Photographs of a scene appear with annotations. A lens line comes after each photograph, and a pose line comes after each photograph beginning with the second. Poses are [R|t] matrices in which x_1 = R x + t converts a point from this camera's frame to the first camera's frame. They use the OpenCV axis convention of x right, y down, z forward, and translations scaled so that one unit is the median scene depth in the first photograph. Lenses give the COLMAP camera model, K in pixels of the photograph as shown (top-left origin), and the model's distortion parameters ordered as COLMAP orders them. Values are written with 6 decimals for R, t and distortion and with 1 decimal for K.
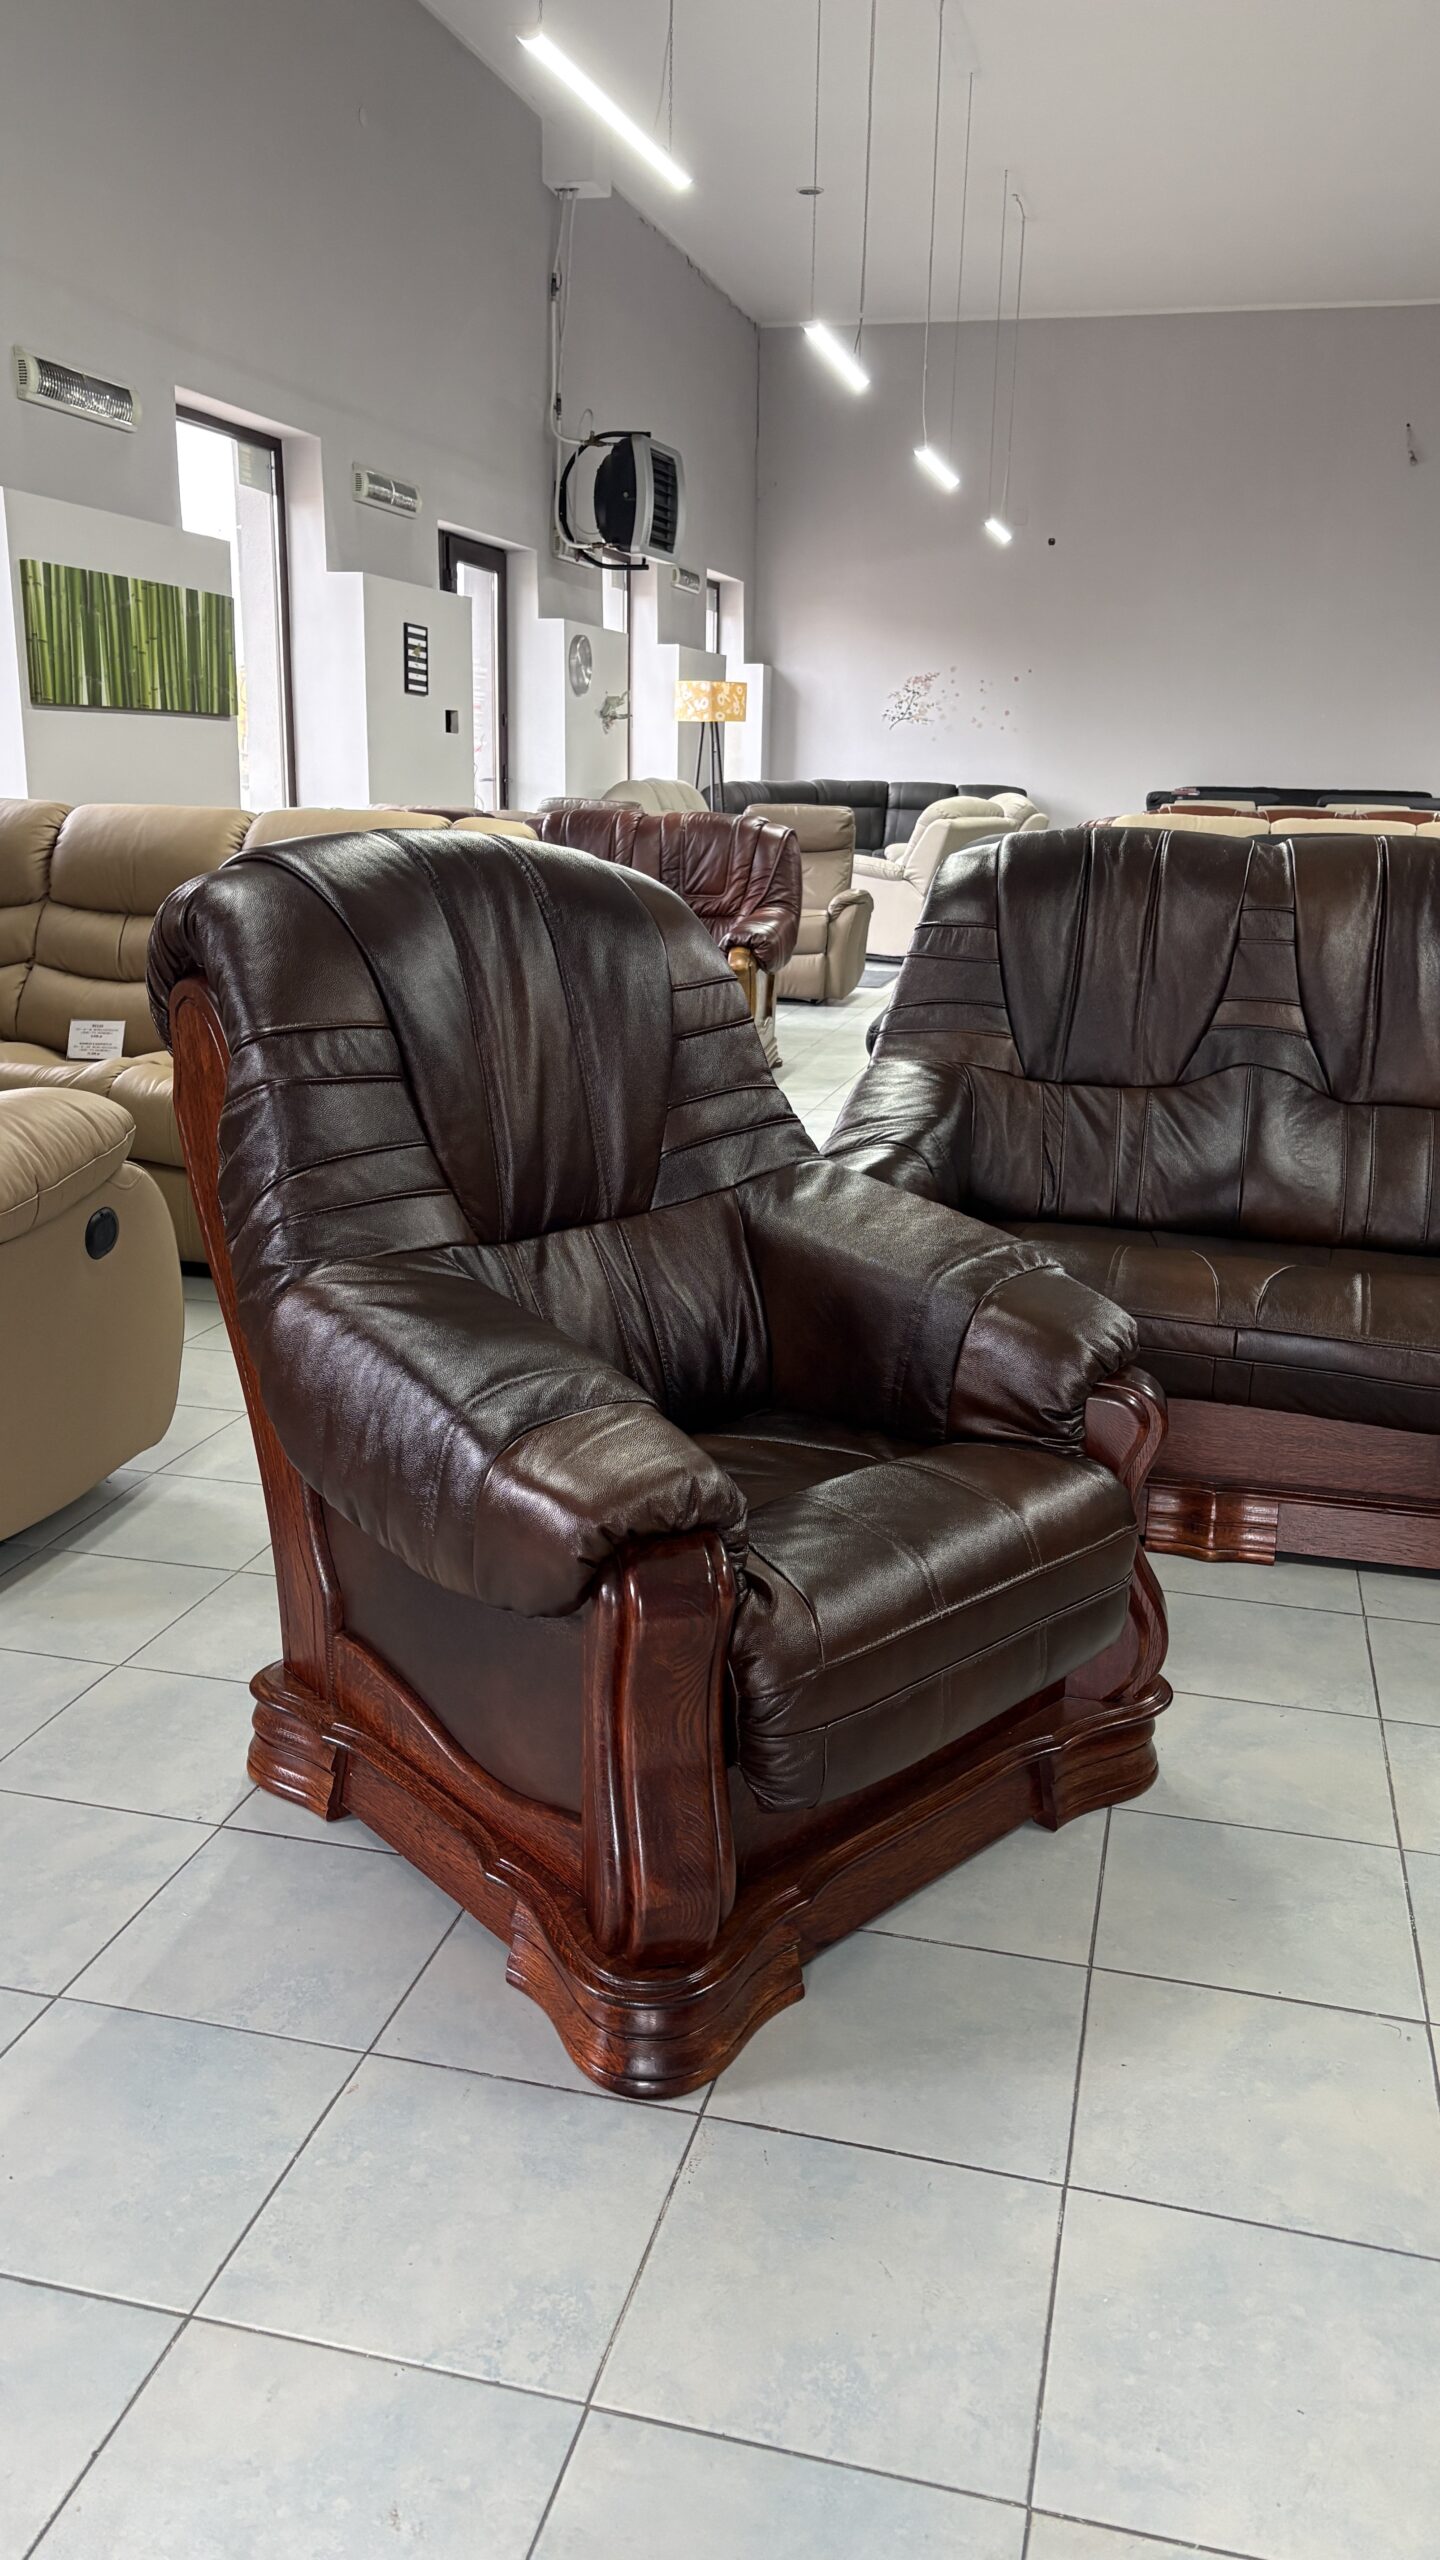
lens RADIAL K [[1972.6, 0, 731.3], [0, 1972.6, 1277.0], [0, 0, 1]] dist [0.043764, -0.030949]
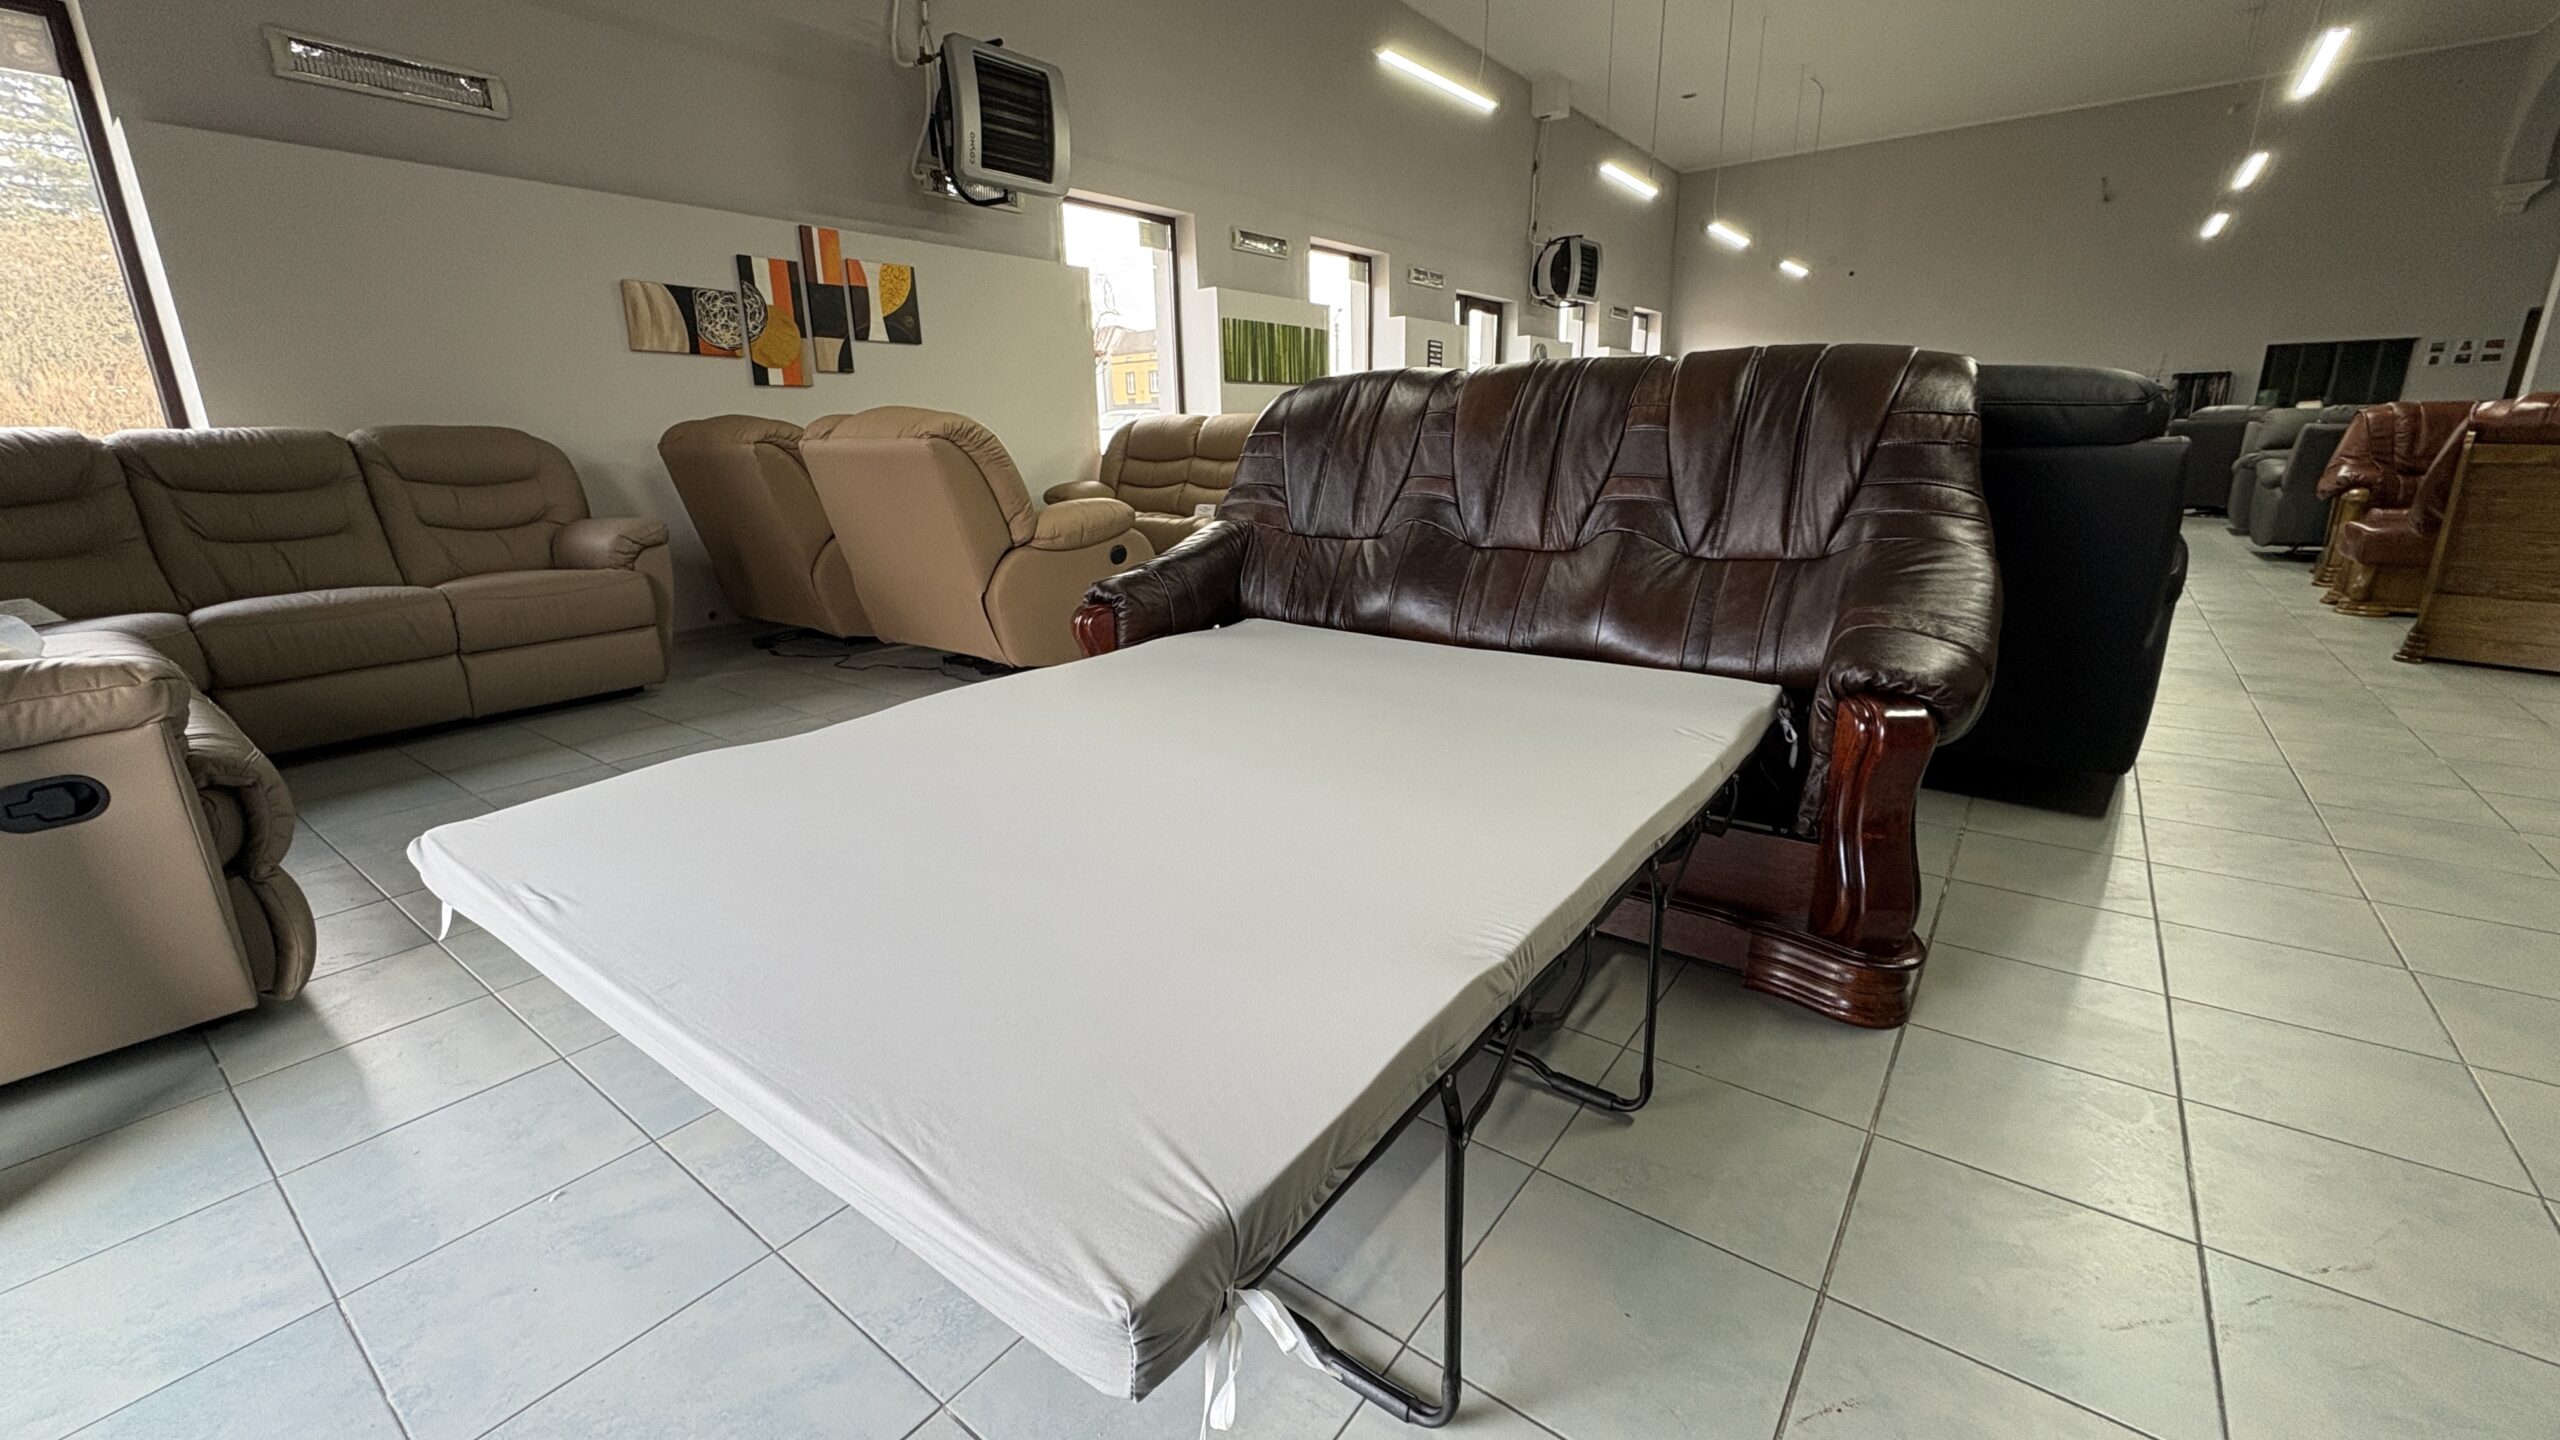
lens RADIAL K [[1023.0, 0, 1267.2], [0, 1023.0, 722.0], [0, 0, 1]] dist [0.001455, 0.000645]
pose [[0.919362, 0.068243, -0.387448, 0.233922], [-0.060865, 0.997655, 0.031297, 0.085284], [0.388675, -0.005191, 0.921360, -0.095841]]
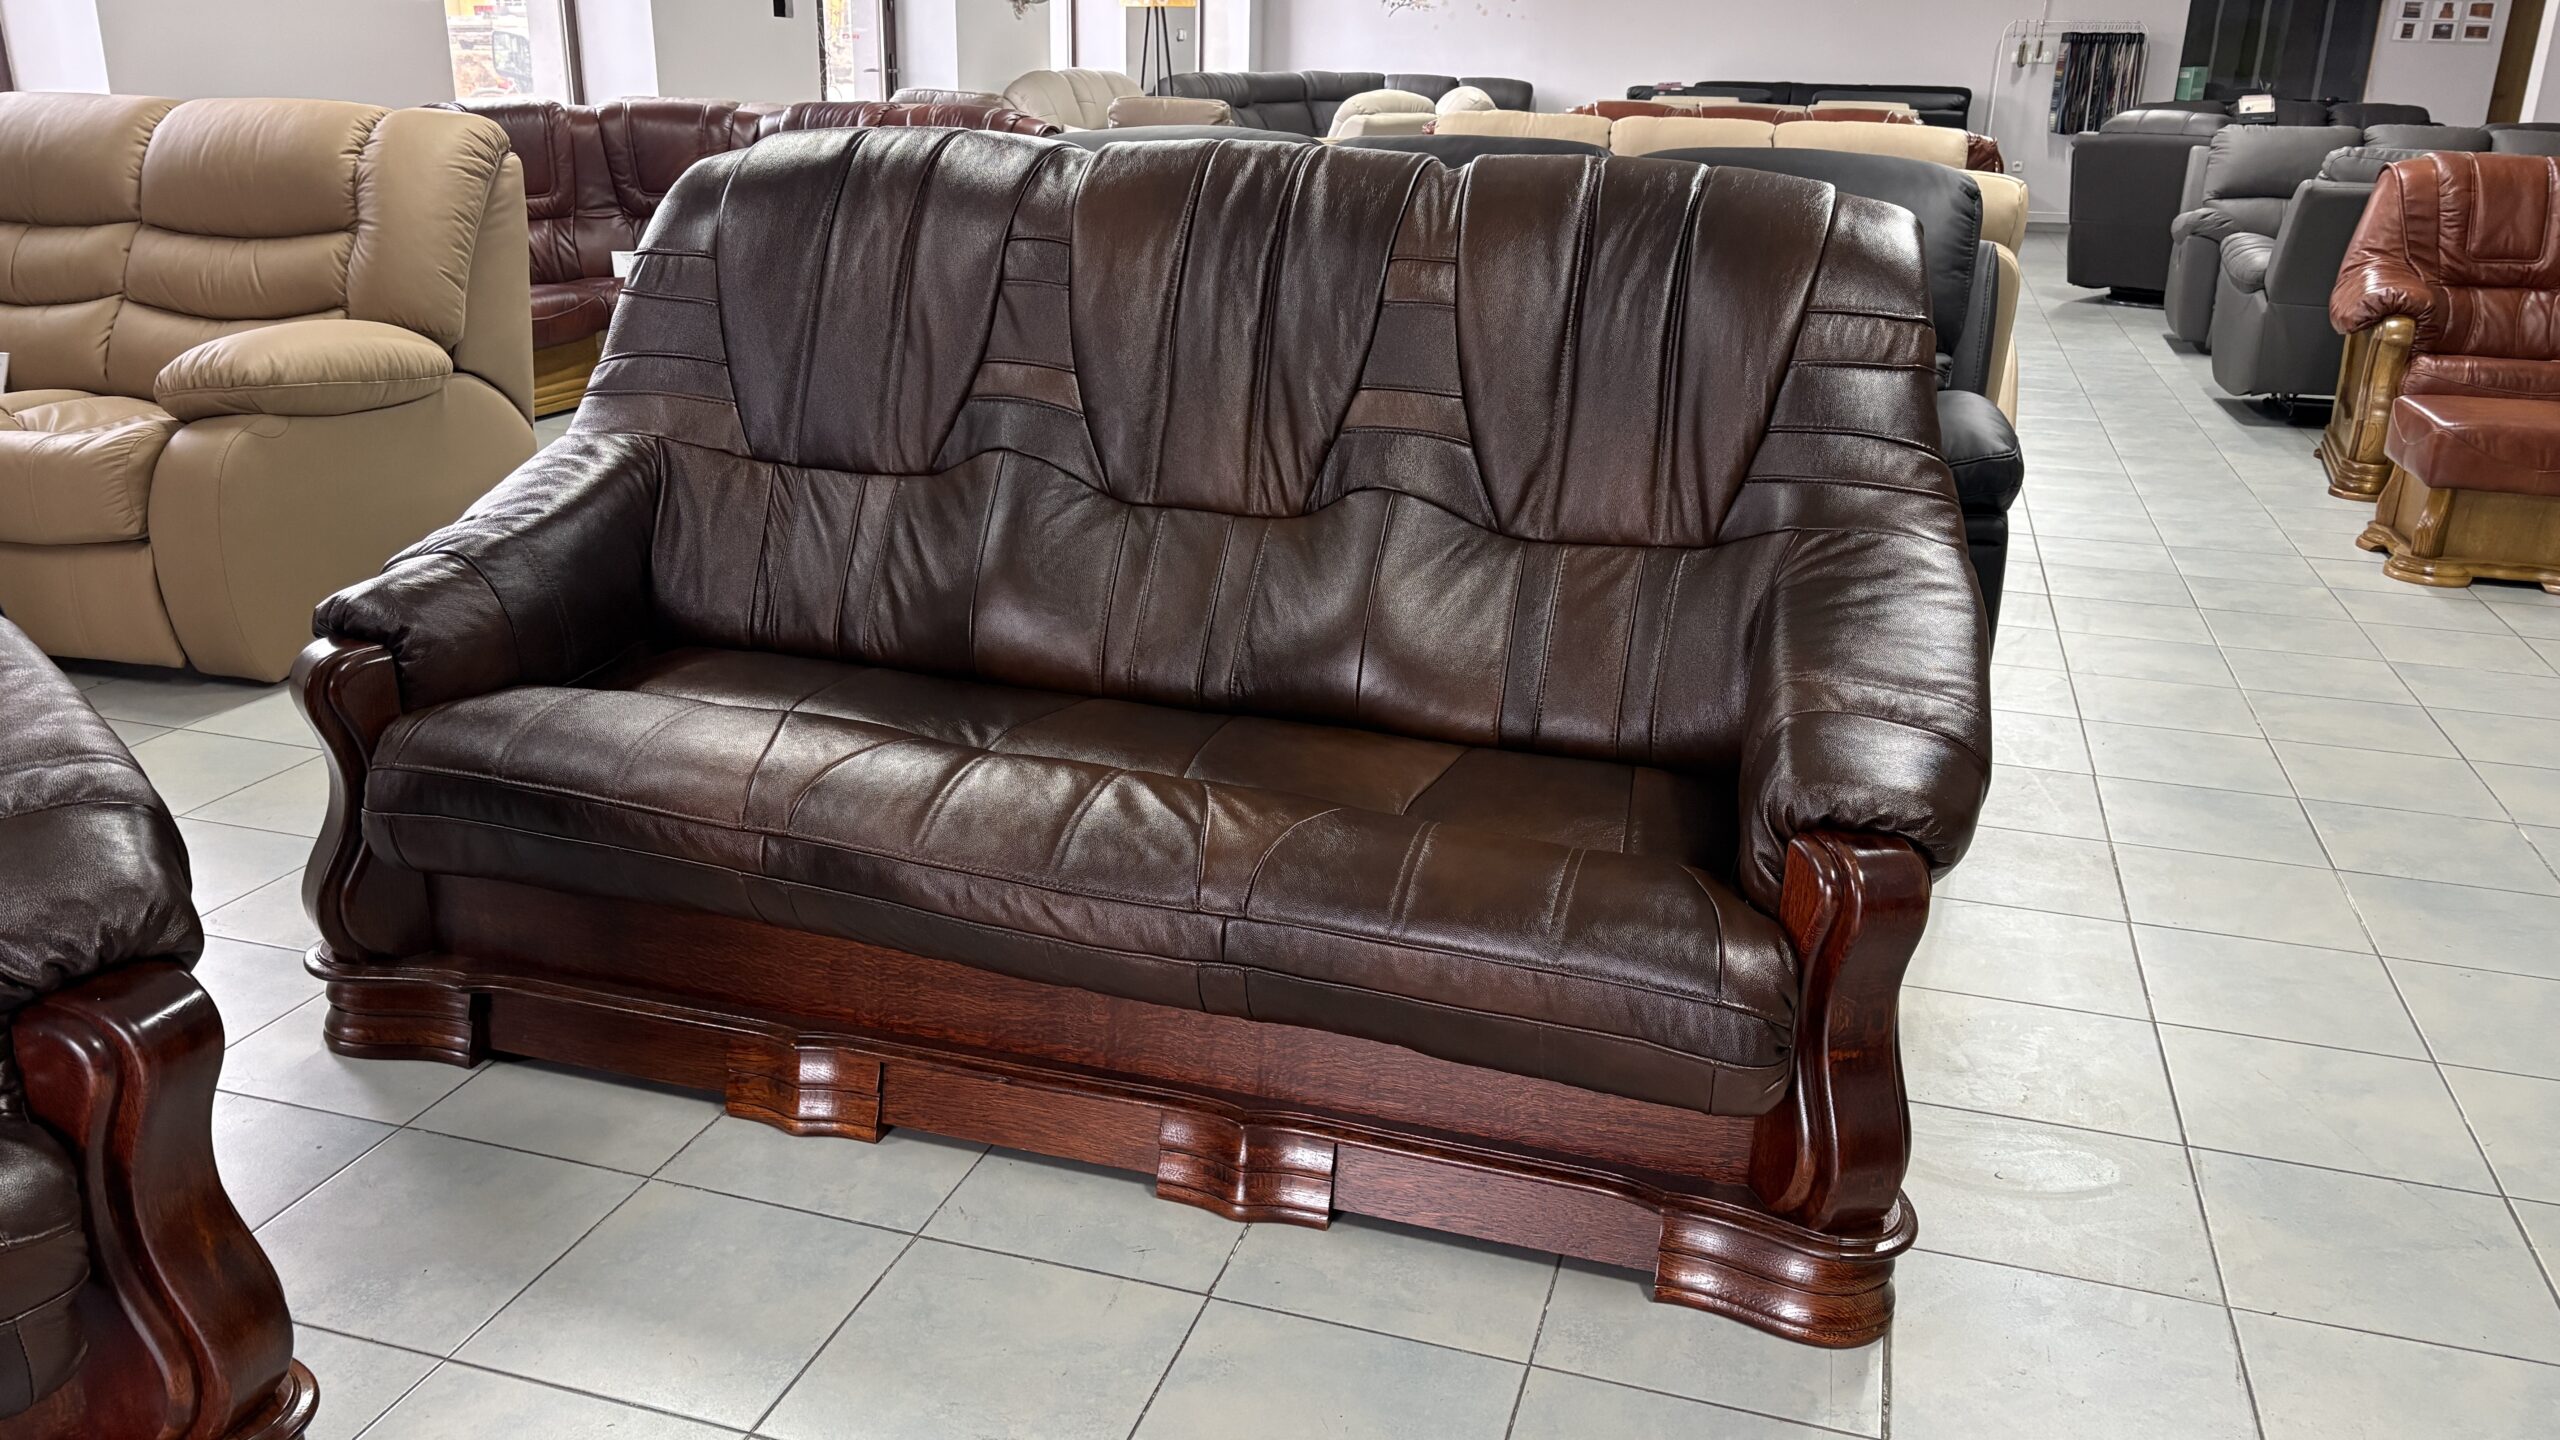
lens RADIAL K [[1972.6, 0, 1248.3], [0, 1972.6, 732.0], [0, 0, 1]] dist [0.043764, -0.030949]
pose [[0.998354, 0.020706, -0.053481, 0.267767], [-0.016684, 0.997076, 0.074577, -0.038981], [0.054868, -0.073562, 0.995780, 0.168758]]
